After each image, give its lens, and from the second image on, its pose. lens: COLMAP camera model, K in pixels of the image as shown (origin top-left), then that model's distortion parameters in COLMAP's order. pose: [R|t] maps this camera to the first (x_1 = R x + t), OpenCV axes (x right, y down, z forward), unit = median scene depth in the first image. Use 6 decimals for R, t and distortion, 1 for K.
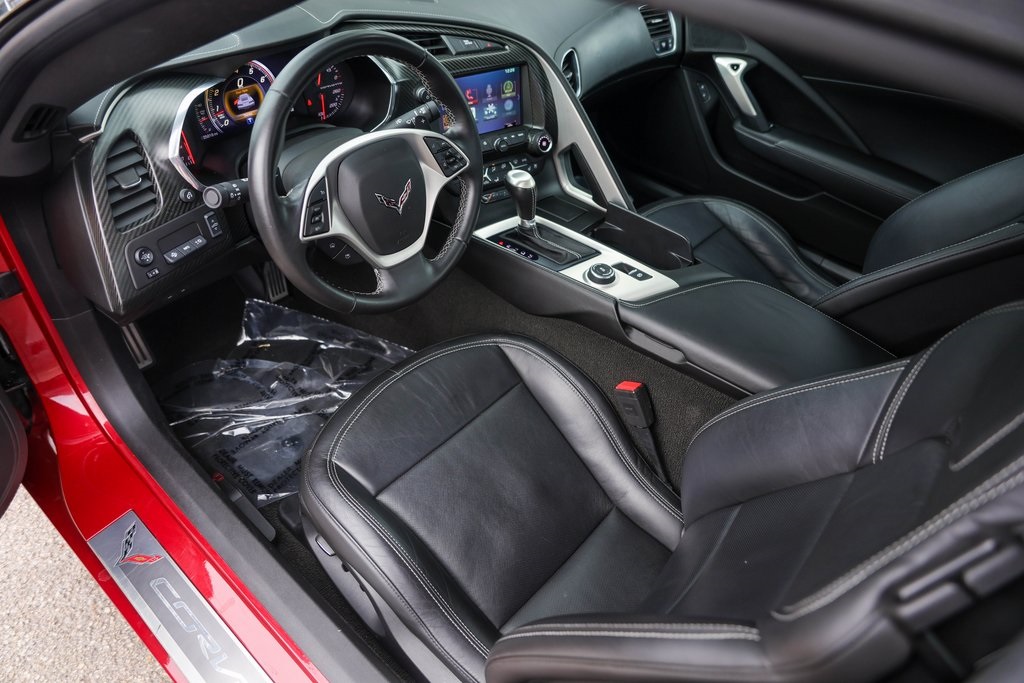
lens RADIAL K [[692.4, 0, 512.0], [0, 692.4, 341.5], [0, 0, 1]] dist [-0.001292, 0.000044]
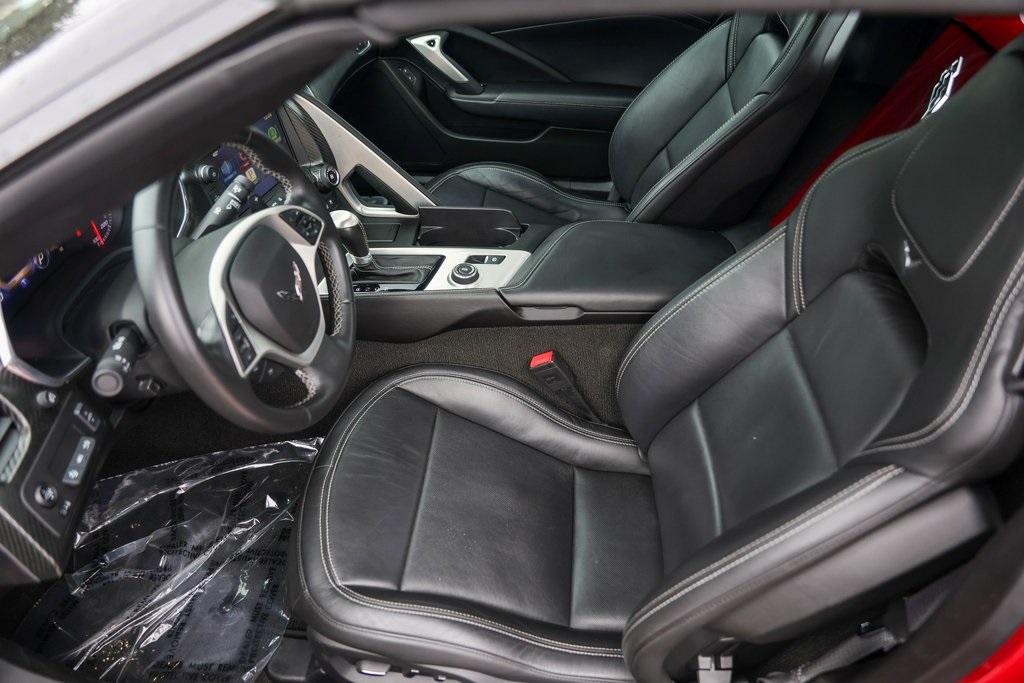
lens RADIAL K [[696.2, 0, 512.0], [0, 696.2, 341.5], [0, 0, 1]] dist [-0.005167, -0.000698]
pose [[0.797597, -0.453987, 0.397159, -0.242583], [0.443195, 0.887712, 0.124683, -0.098084], [-0.409167, 0.076573, 0.909241, 0.056611]]
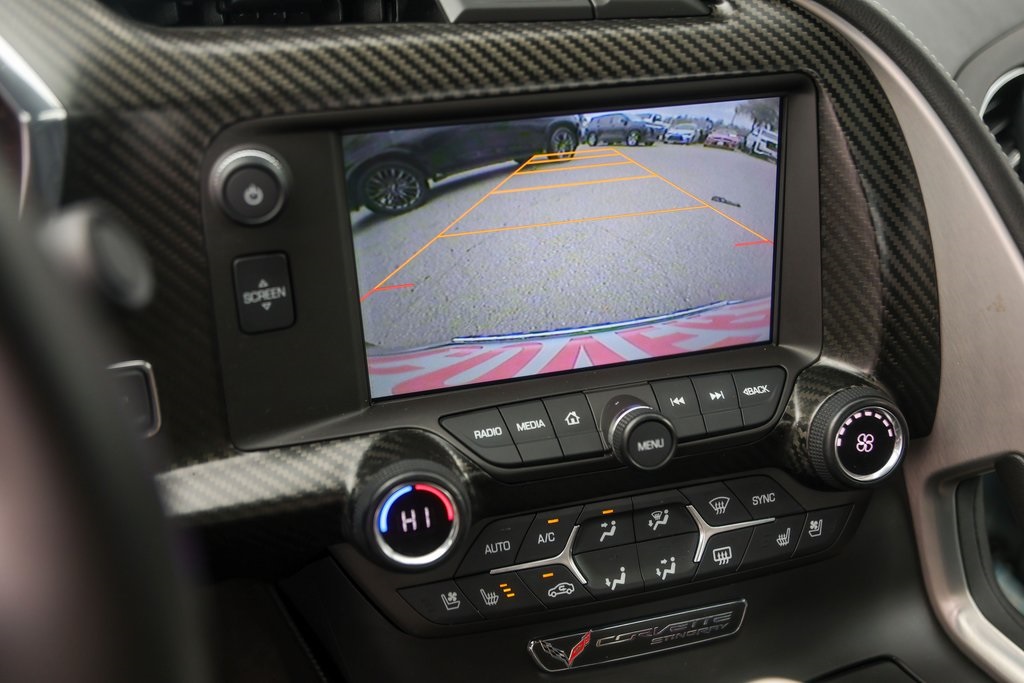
lens RADIAL K [[1032.2, 0, 512.0], [0, 1032.2, 341.5], [0, 0, 1]] dist [0.016785, -0.011945]
pose [[0.943679, 0.105090, -0.313730, 0.041657], [-0.169994, 0.967491, -0.187250, -0.244097], [0.283853, 0.230036, 0.930866, 0.683641]]
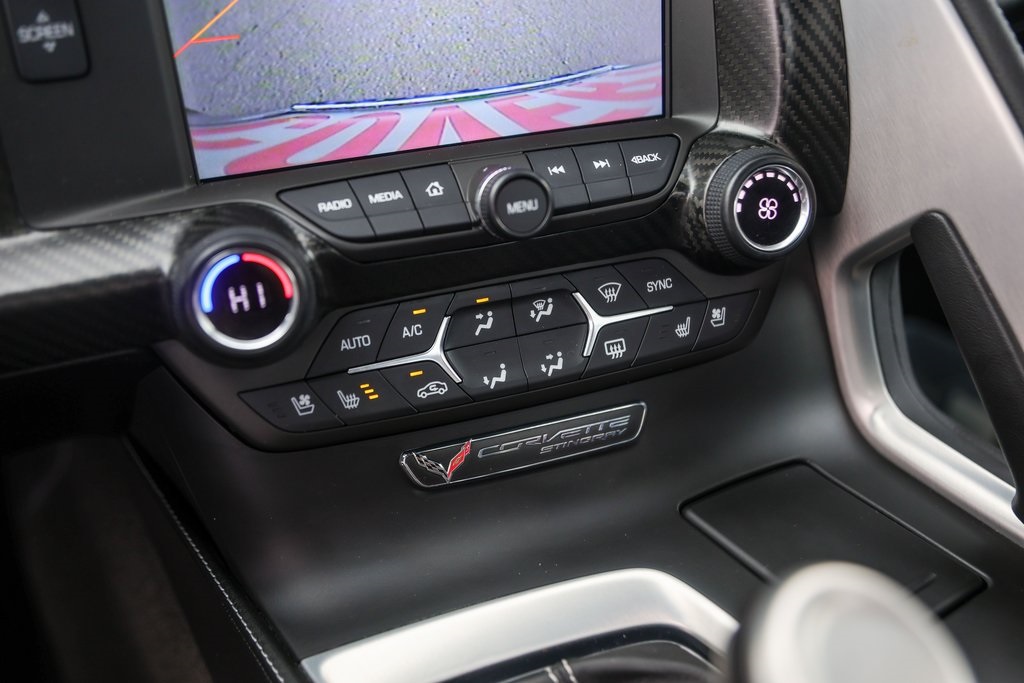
lens RADIAL K [[1021.8, 0, 512.0], [0, 1021.8, 341.5], [0, 0, 1]] dist [0.006297, -0.026440]
pose [[0.965141, 0.078018, -0.249831, 0.052991], [-0.117038, 0.982435, -0.145337, -0.206679], [0.234104, 0.169511, 0.957320, 0.742067]]
